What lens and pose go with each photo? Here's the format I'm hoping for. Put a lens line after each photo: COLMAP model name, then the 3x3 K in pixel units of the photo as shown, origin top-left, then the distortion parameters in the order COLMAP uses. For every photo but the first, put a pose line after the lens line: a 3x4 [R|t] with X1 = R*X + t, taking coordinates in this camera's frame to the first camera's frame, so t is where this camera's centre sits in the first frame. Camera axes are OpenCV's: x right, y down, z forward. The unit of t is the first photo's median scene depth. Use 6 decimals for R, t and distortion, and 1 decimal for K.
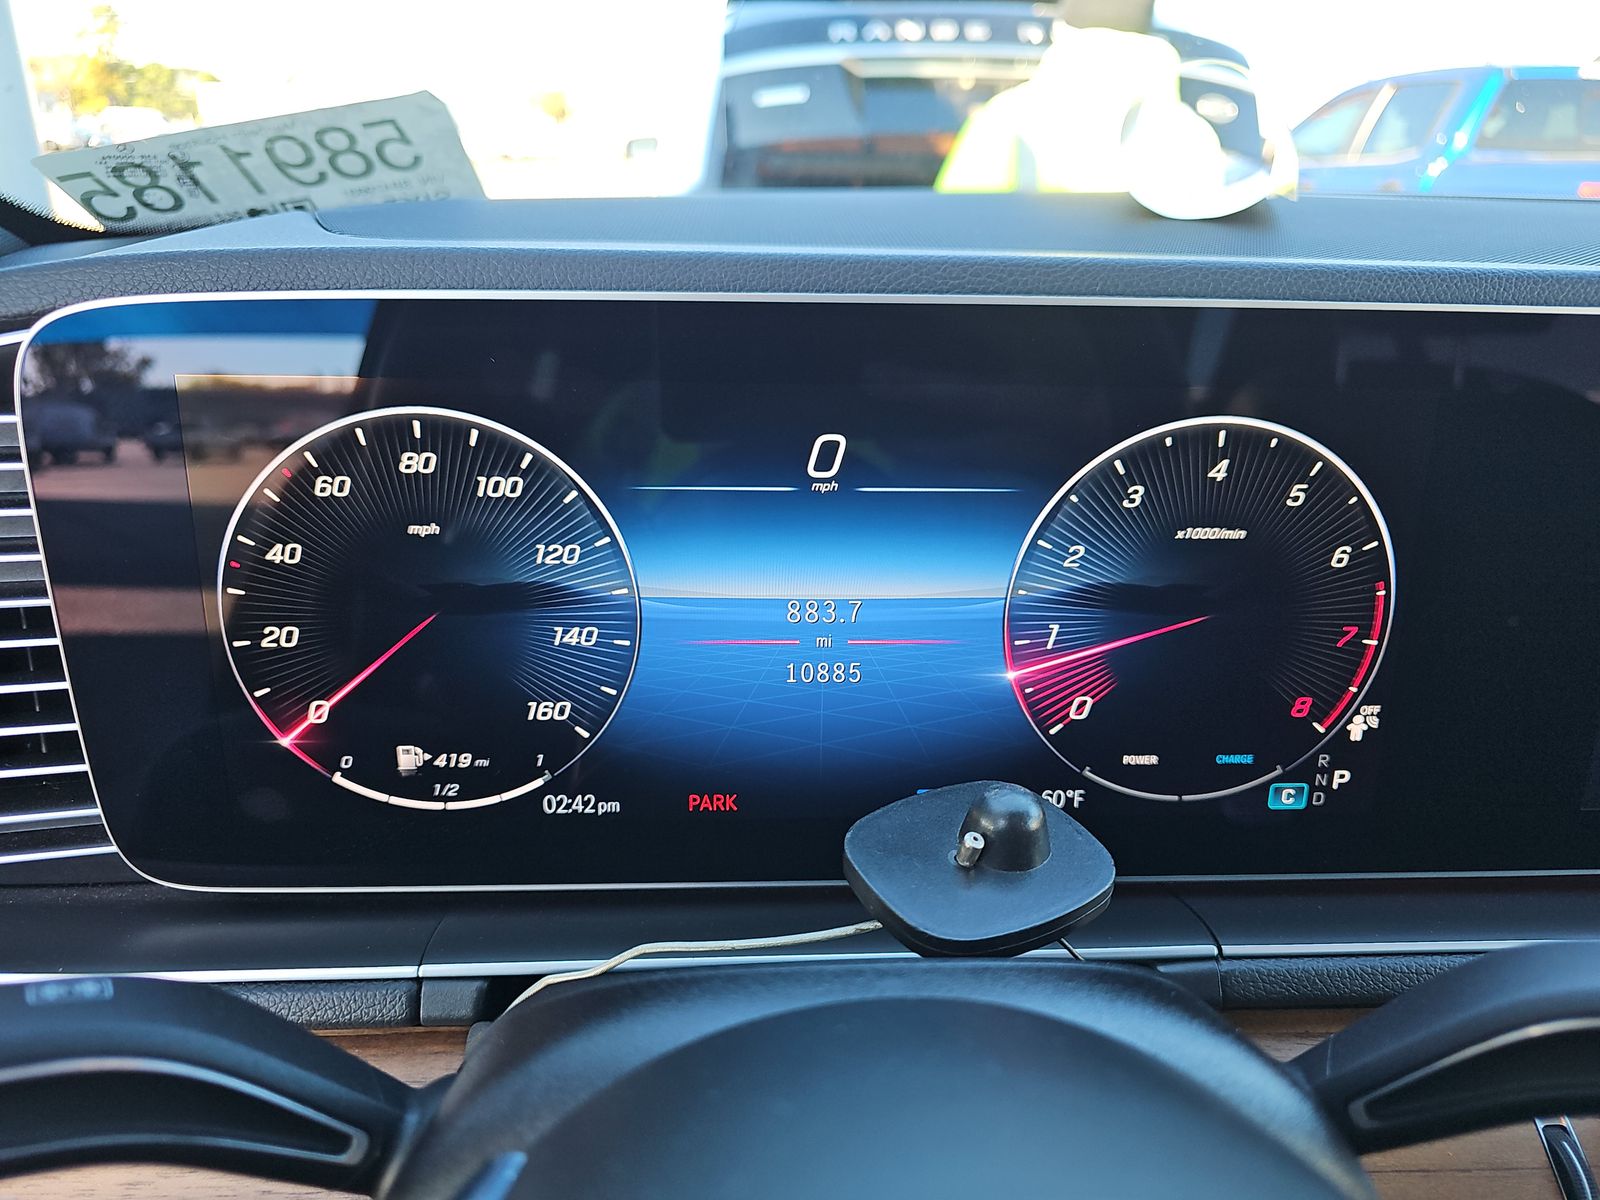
lens RADIAL K [[1070.9, 0, 800.0], [0, 1070.9, 600.0], [0, 0, 1]] dist [-0.006034, 0.002284]
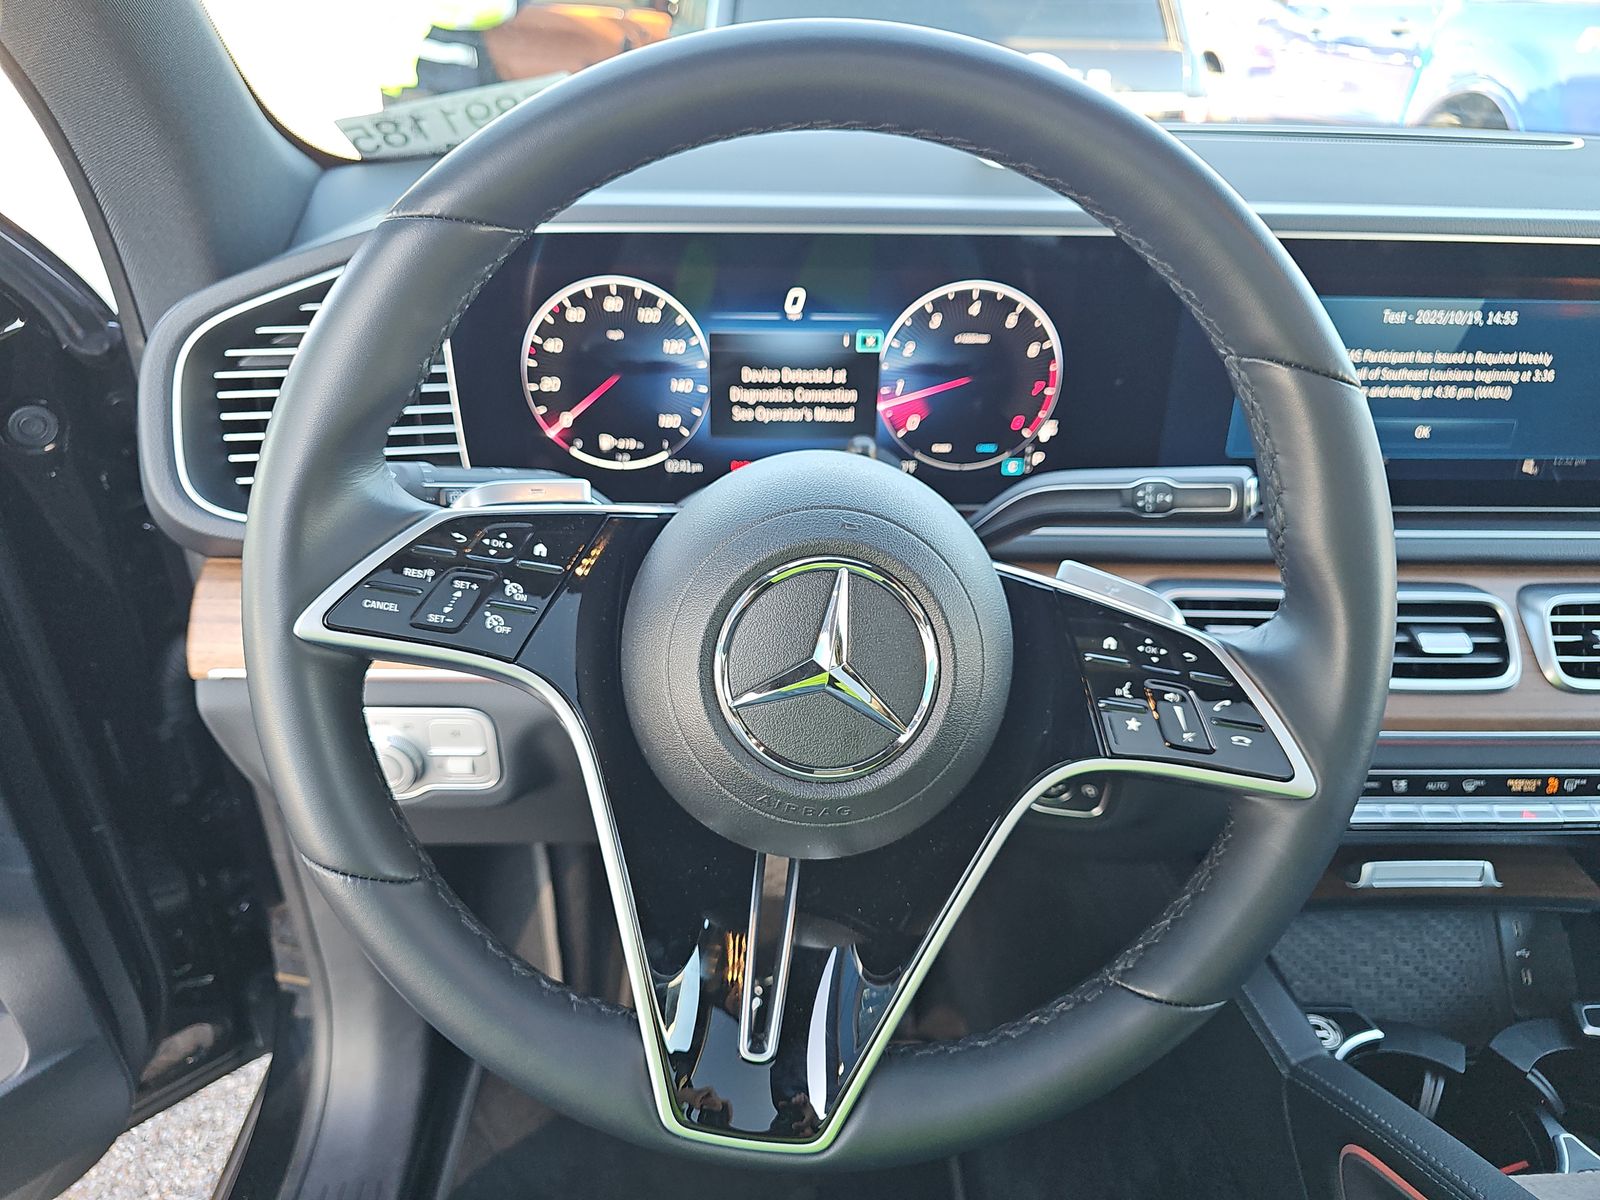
lens RADIAL K [[1048.4, 0, 800.0], [0, 1048.4, 600.0], [0, 0, 1]] dist [0.042931, -0.033067]
pose [[0.999834, 0.006079, -0.017159, 0.073841], [-0.003821, 0.991685, 0.128635, 0.189424], [0.017798, -0.128548, 0.991544, -1.187724]]
